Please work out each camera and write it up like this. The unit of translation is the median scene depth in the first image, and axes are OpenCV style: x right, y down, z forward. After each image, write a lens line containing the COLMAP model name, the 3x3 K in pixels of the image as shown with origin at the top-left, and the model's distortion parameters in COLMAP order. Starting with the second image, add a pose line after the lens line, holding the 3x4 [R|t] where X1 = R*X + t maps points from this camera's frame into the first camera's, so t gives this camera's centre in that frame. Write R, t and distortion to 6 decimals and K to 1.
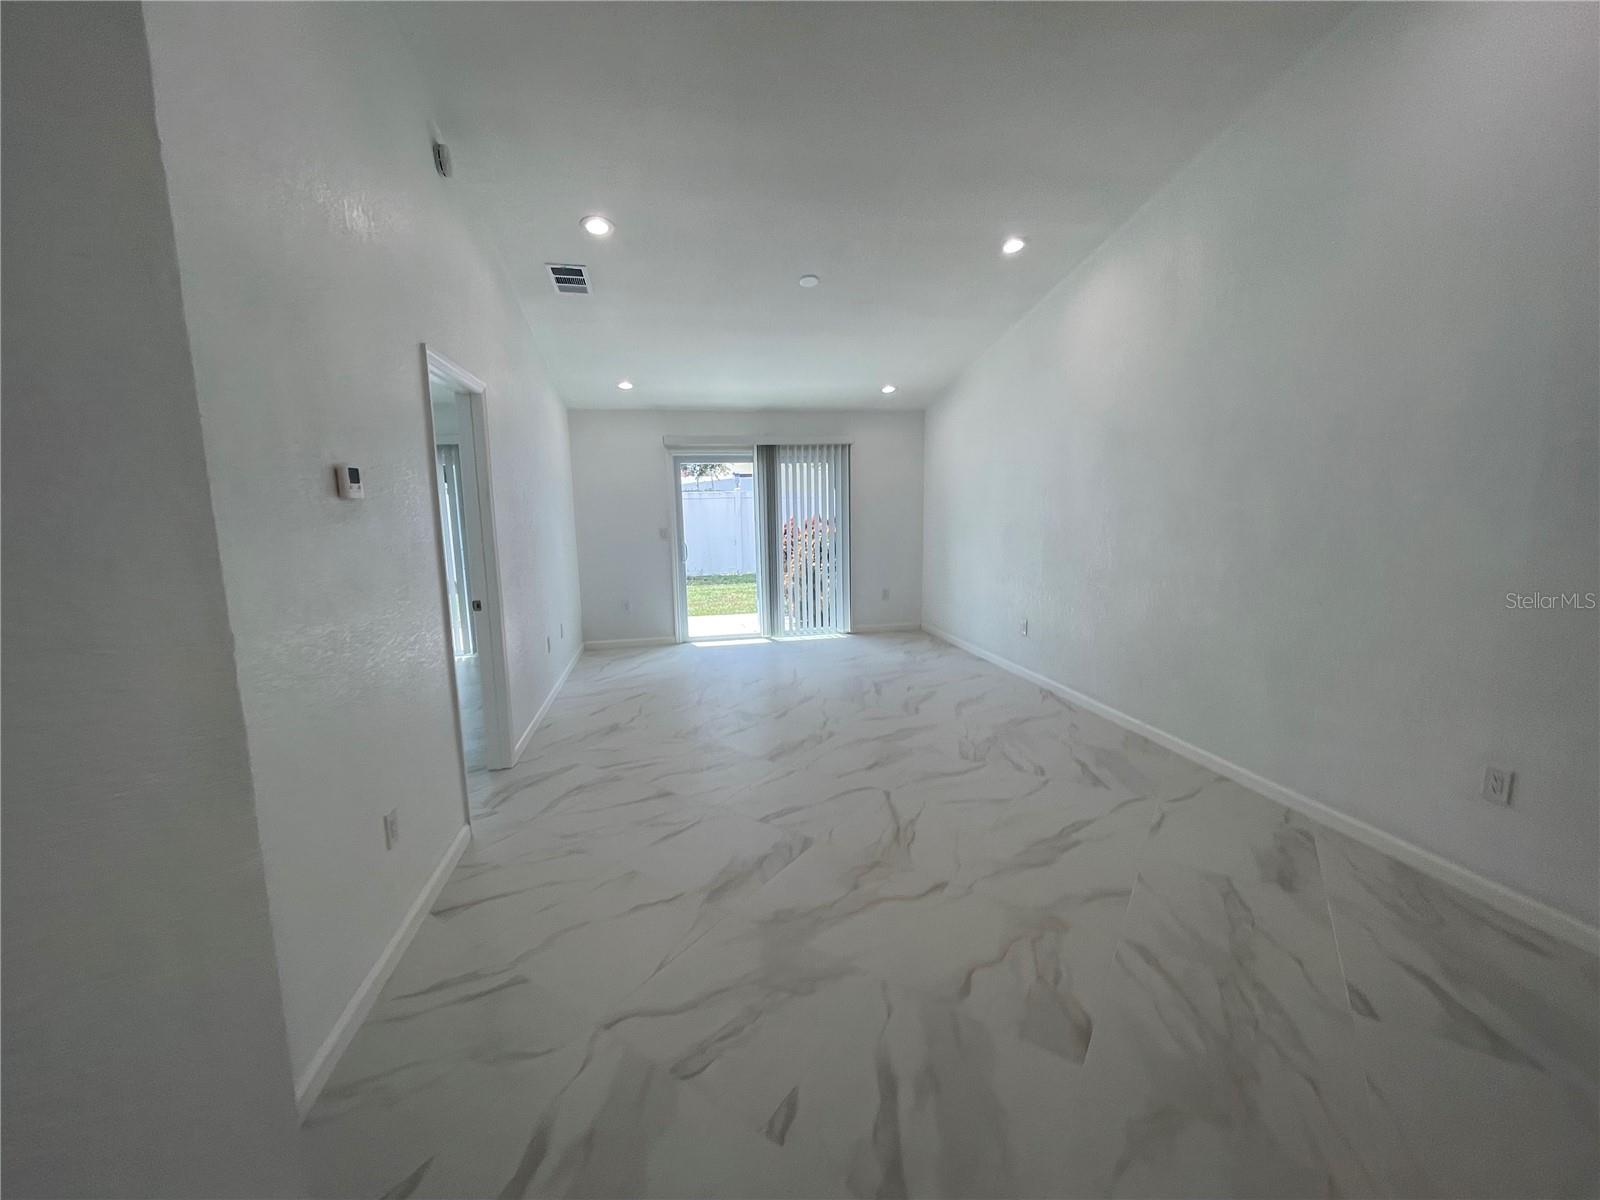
lens RADIAL K [[649.4, 0, 800.7], [0, 649.4, 602.5], [0, 0, 1]] dist [-0.002356, -0.000599]
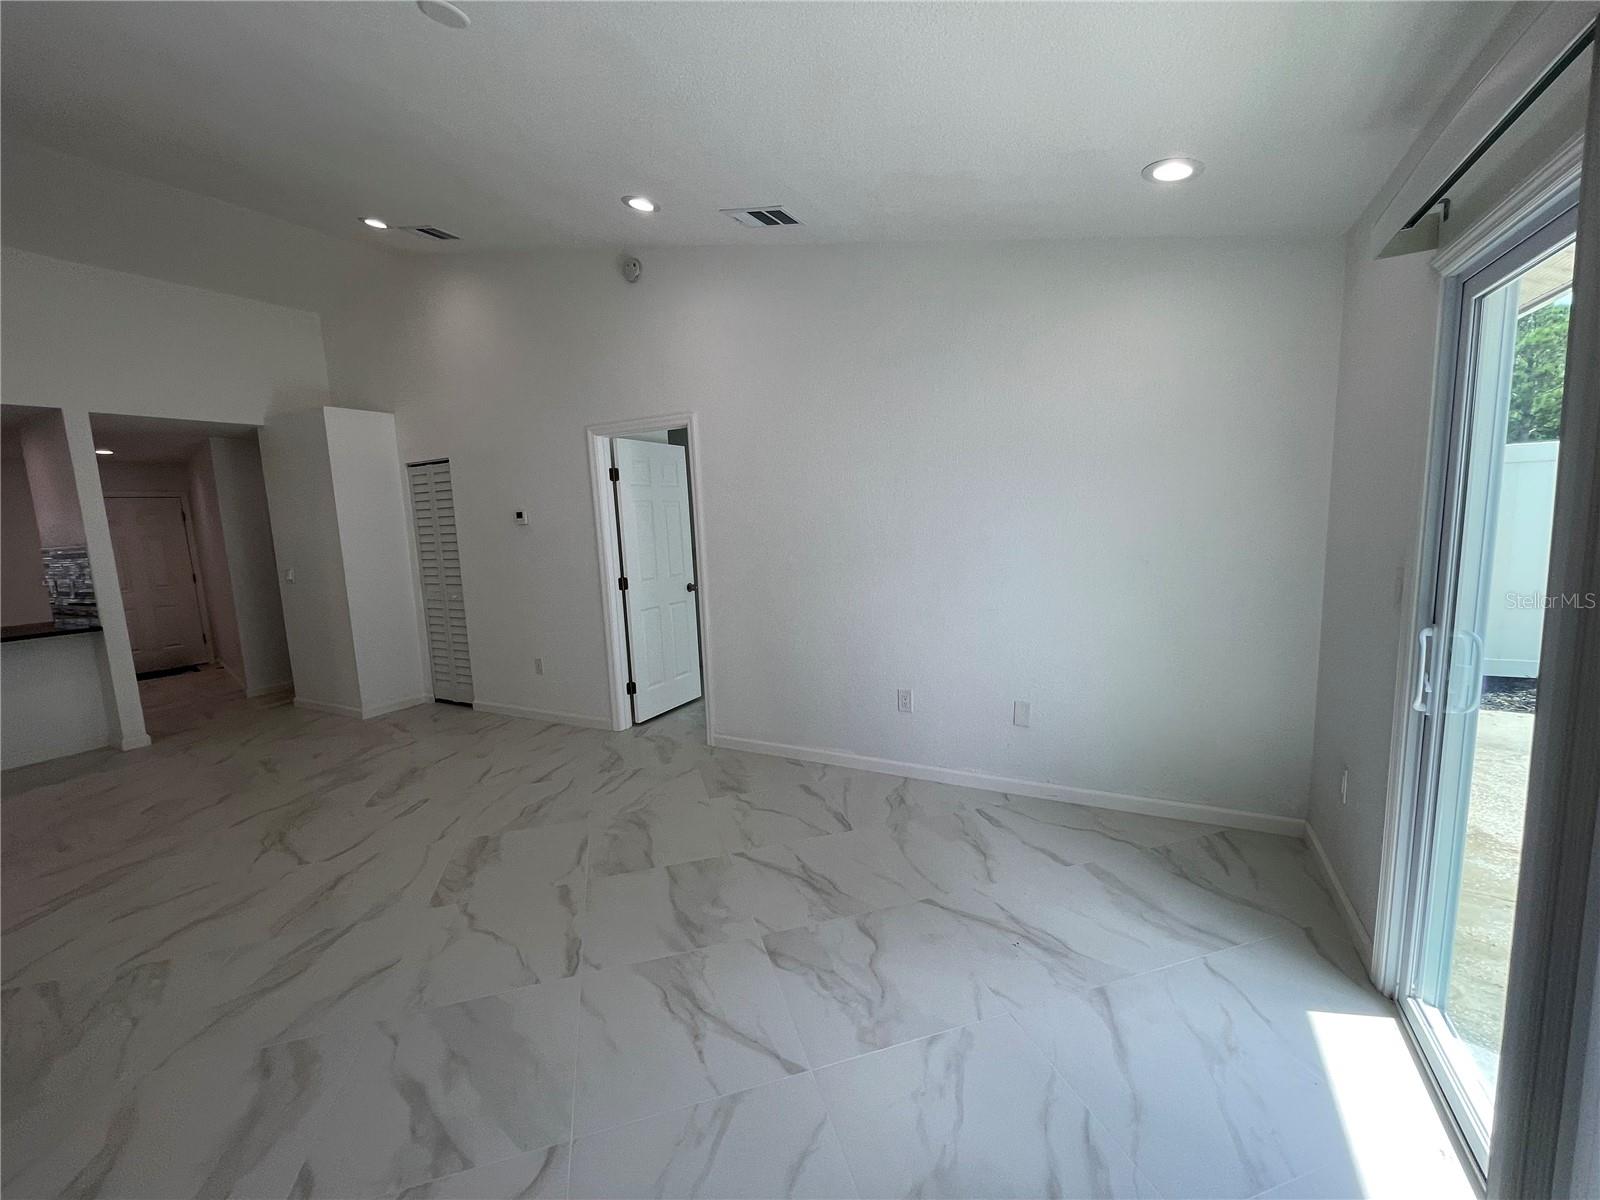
lens RADIAL K [[646.4, 0, 800.3], [0, 646.4, 602.4], [0, 0, 1]] dist [0.000868, 0.000798]
pose [[-0.635658, 0.143877, -0.758444, 0.294771], [-0.060393, 0.970199, 0.234663, -0.280736], [0.769605, 0.194970, -0.608026, 1.836703]]
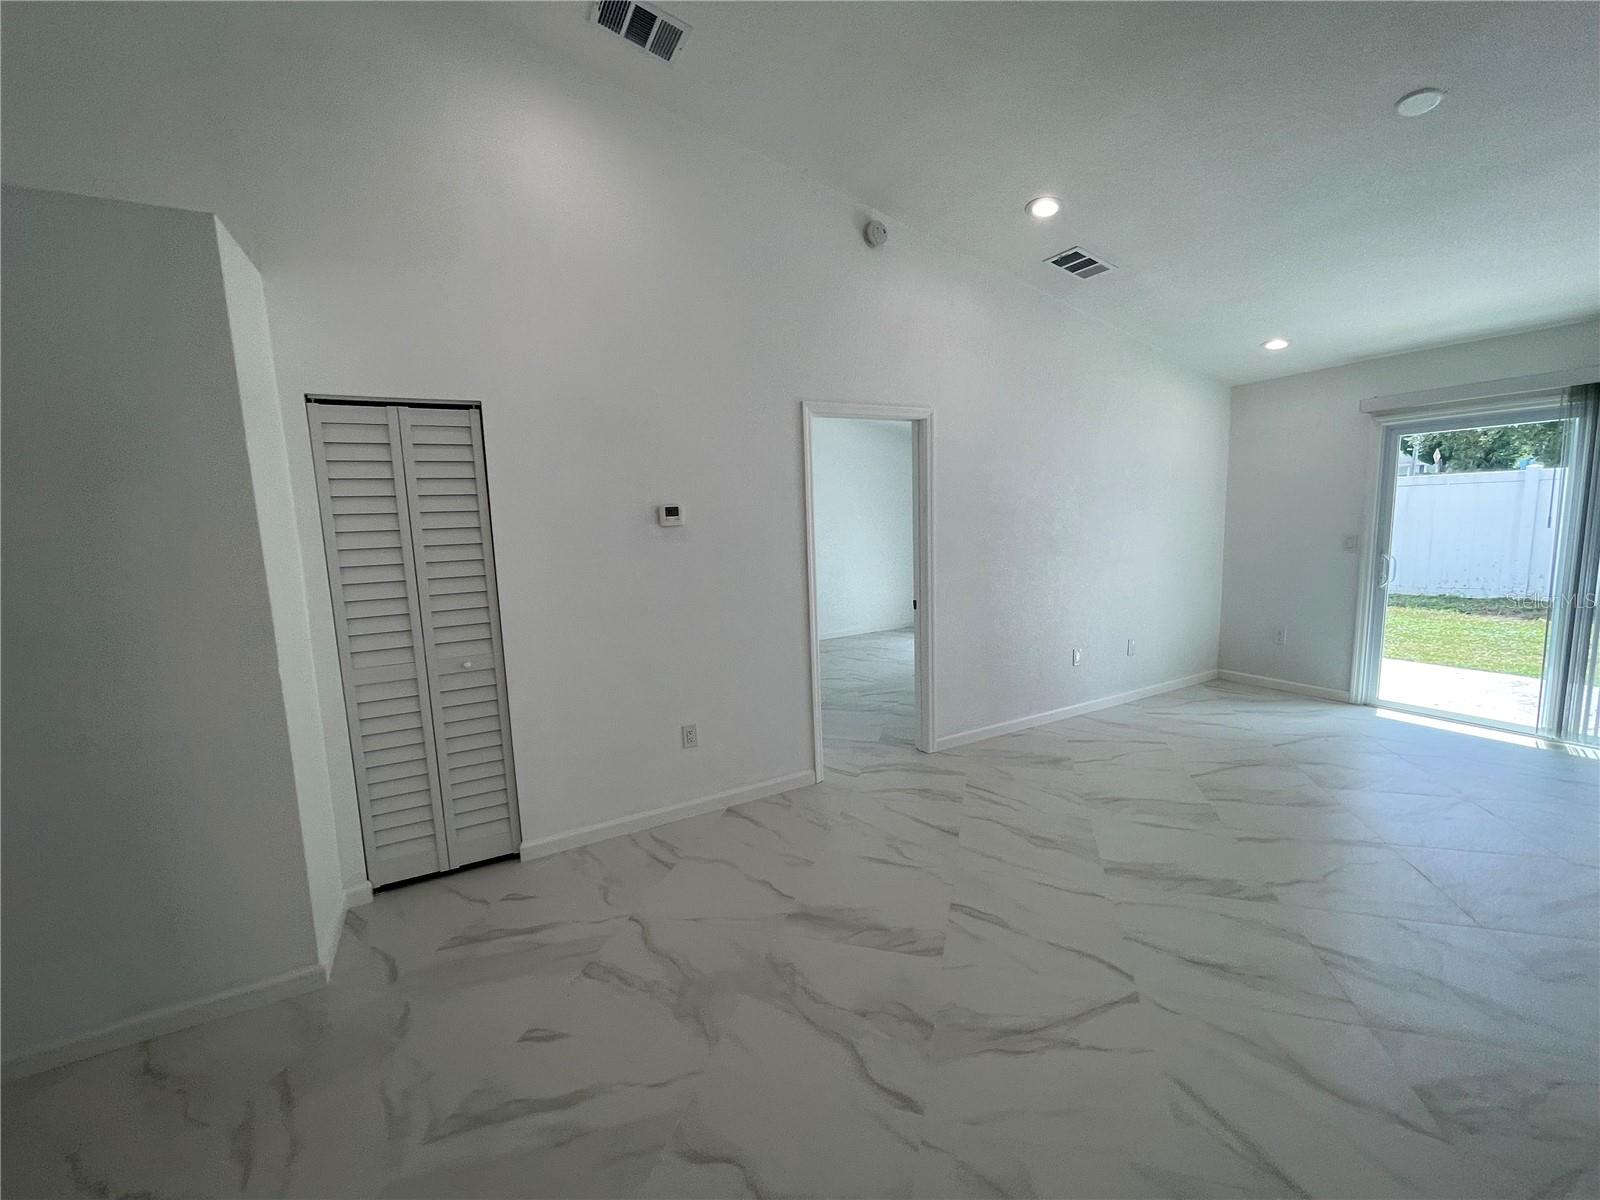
lens RADIAL K [[648.3, 0, 800.0], [0, 648.3, 600.0], [0, 0, 1]] dist [-0.002396, -0.000063]
pose [[0.293849, 0.128428, -0.947185, 0.521408], [-0.108956, 0.988974, 0.100292, -0.094907], [0.949622, 0.073731, 0.304602, 0.450061]]
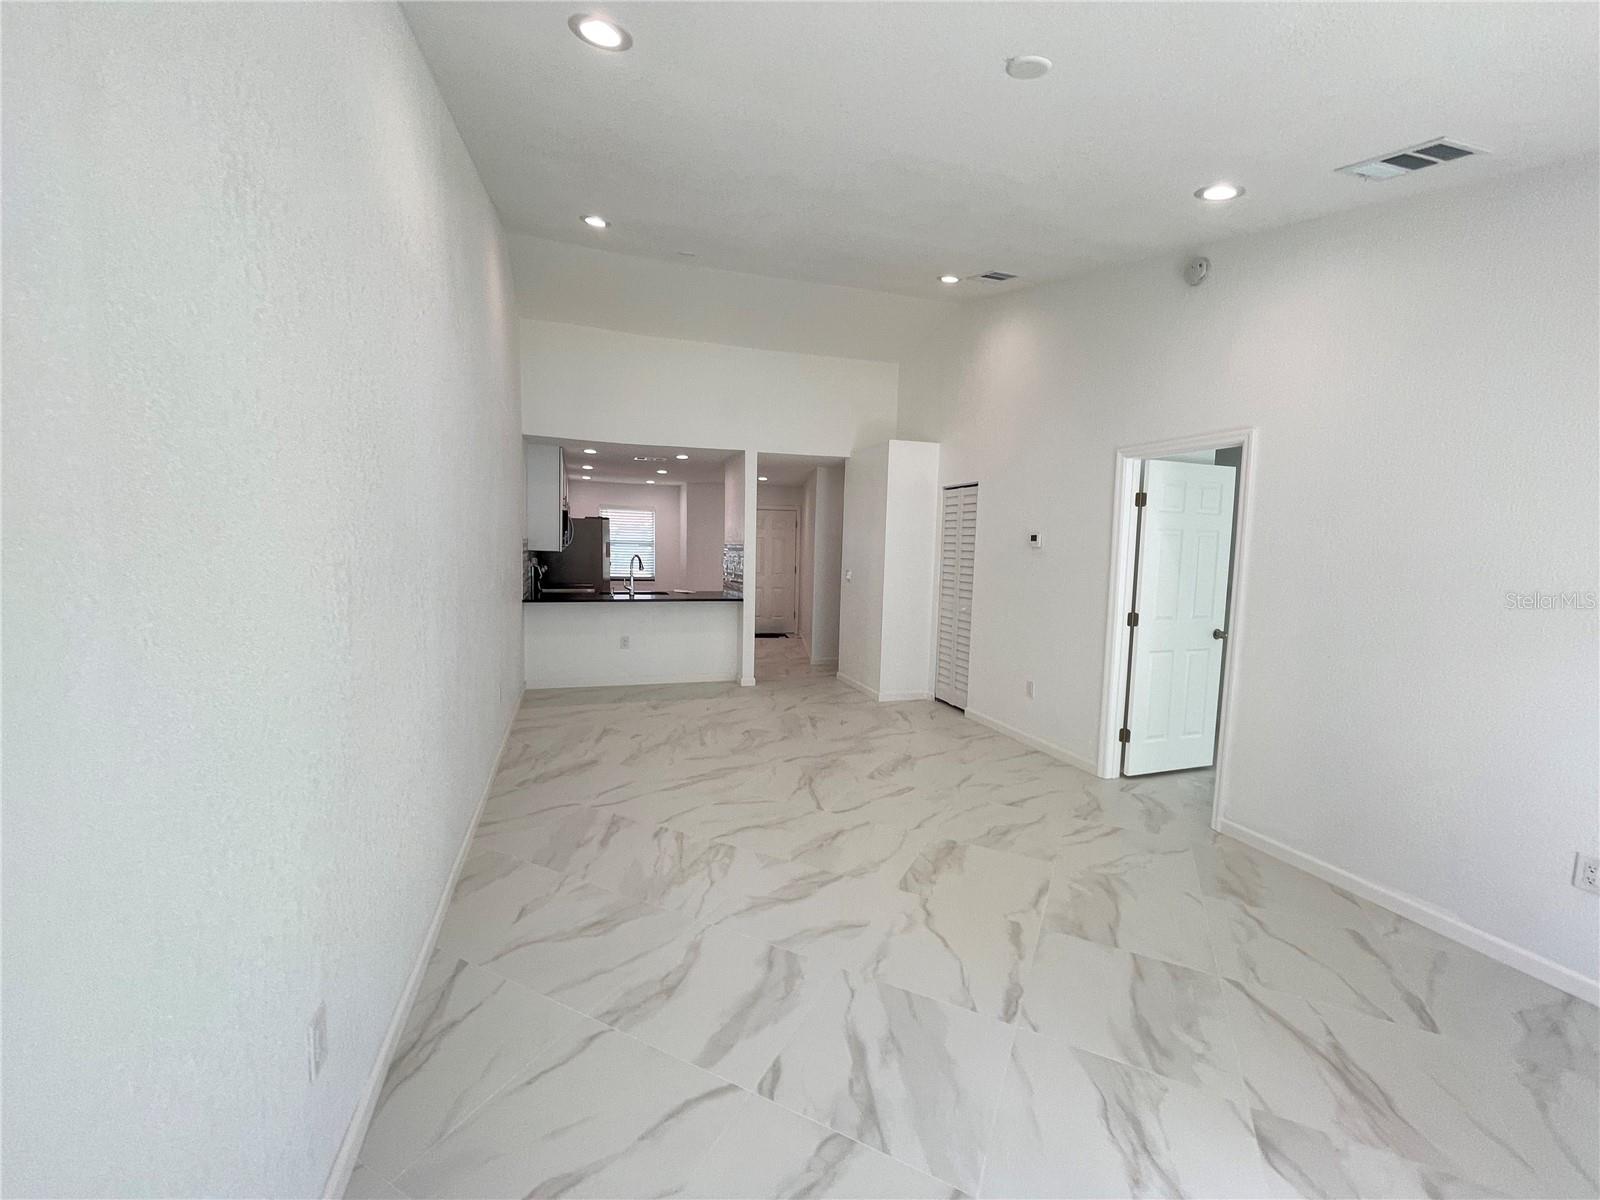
lens RADIAL K [[649.4, 0, 800.7], [0, 649.4, 602.5], [0, 0, 1]] dist [-0.002356, -0.000599]
pose [[-0.992037, 0.006207, -0.125795, 0.277913], [-0.024134, 0.970909, 0.238230, -0.287332], [0.123614, 0.239369, -0.963027, 1.820317]]
